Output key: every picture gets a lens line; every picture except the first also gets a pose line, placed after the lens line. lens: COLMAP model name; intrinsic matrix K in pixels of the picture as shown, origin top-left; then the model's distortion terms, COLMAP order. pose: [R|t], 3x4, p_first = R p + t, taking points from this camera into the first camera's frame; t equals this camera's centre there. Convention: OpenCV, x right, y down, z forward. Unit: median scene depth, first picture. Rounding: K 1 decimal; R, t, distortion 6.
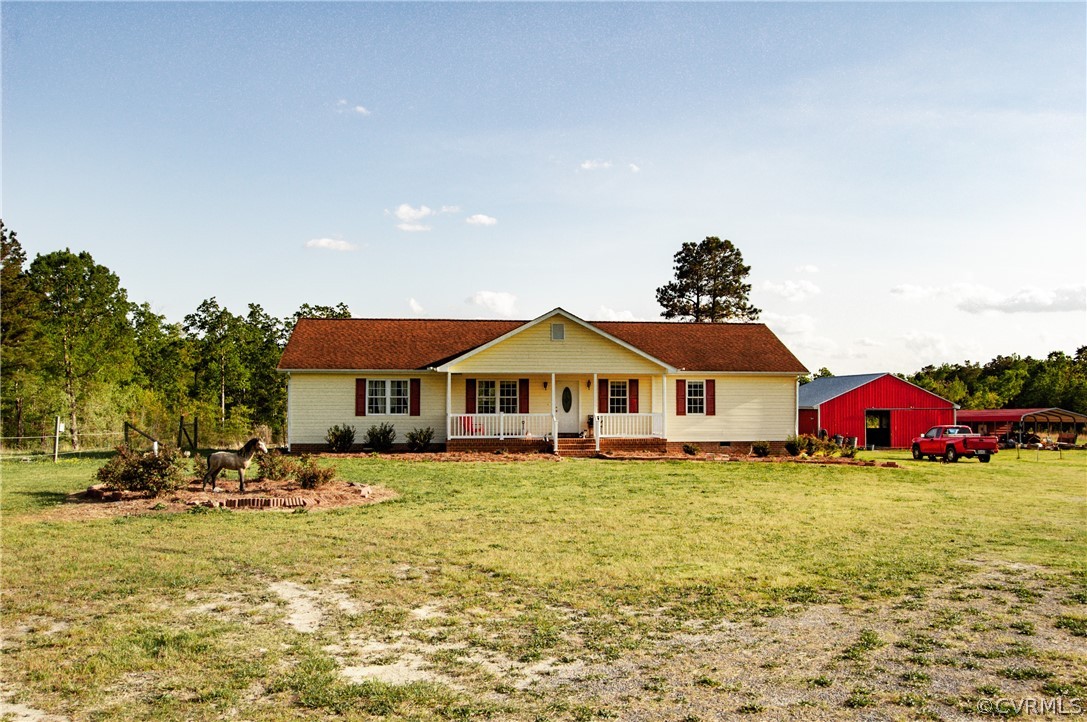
lens RADIAL K [[844.8, 0, 537.7], [0, 844.8, 360.0], [0, 0, 1]] dist [-0.070826, 0.007206]
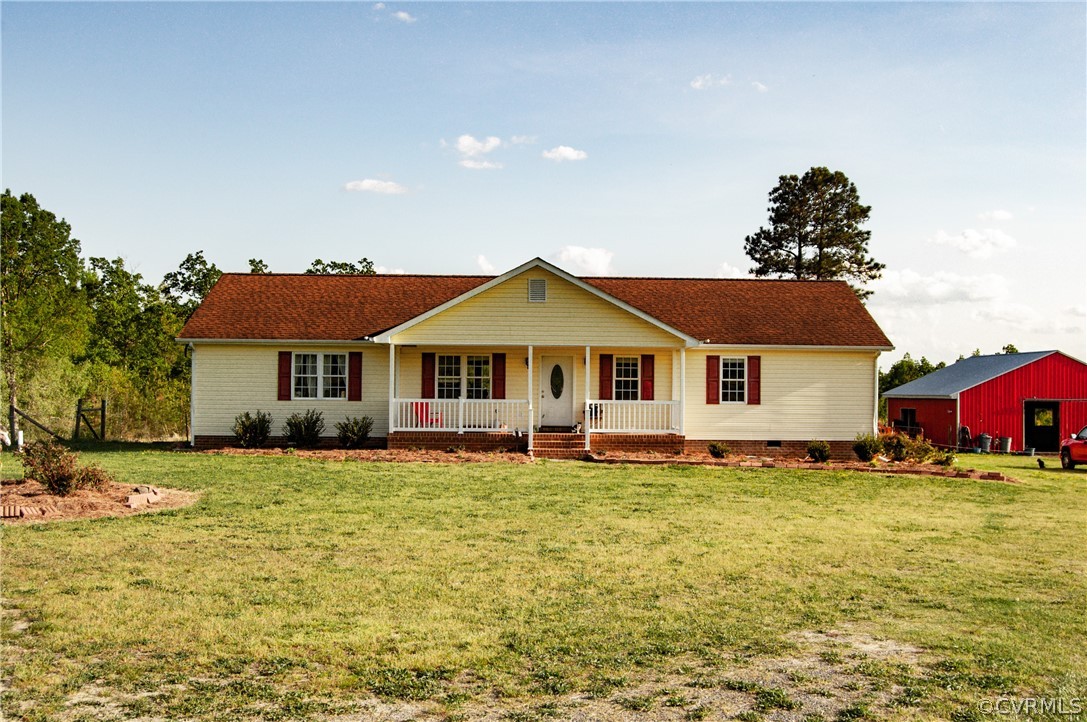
lens RADIAL K [[1068.7, 0, 548.1], [0, 1068.7, 359.4], [0, 0, 1]] dist [-0.042095, 0.000000]
pose [[0.995664, 0.006356, -0.092809, 0.111770], [-0.004048, 0.999678, 0.025036, 0.003719], [0.092938, -0.024551, 0.995369, 0.056426]]
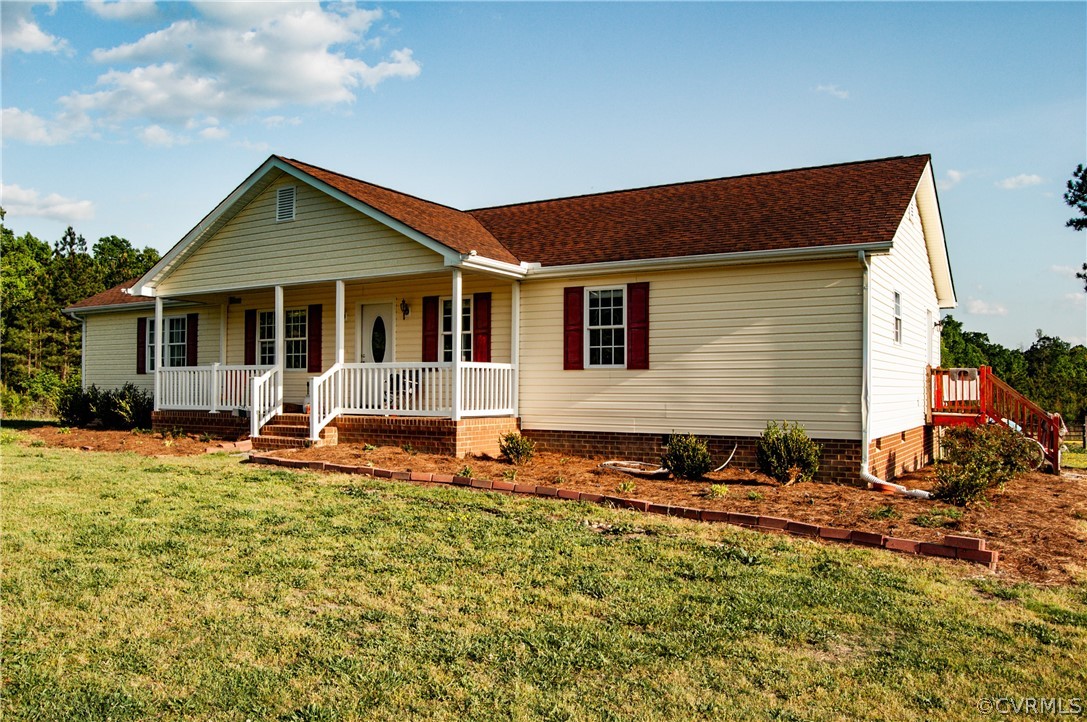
lens RADIAL K [[844.8, 0, 542.1], [0, 844.8, 364.9], [0, 0, 1]] dist [-0.070826, 0.007206]
pose [[0.794091, -0.013354, -0.607652, 0.415861], [0.028442, 0.999480, 0.015203, 0.055475], [0.607132, -0.029355, 0.794058, 0.637289]]
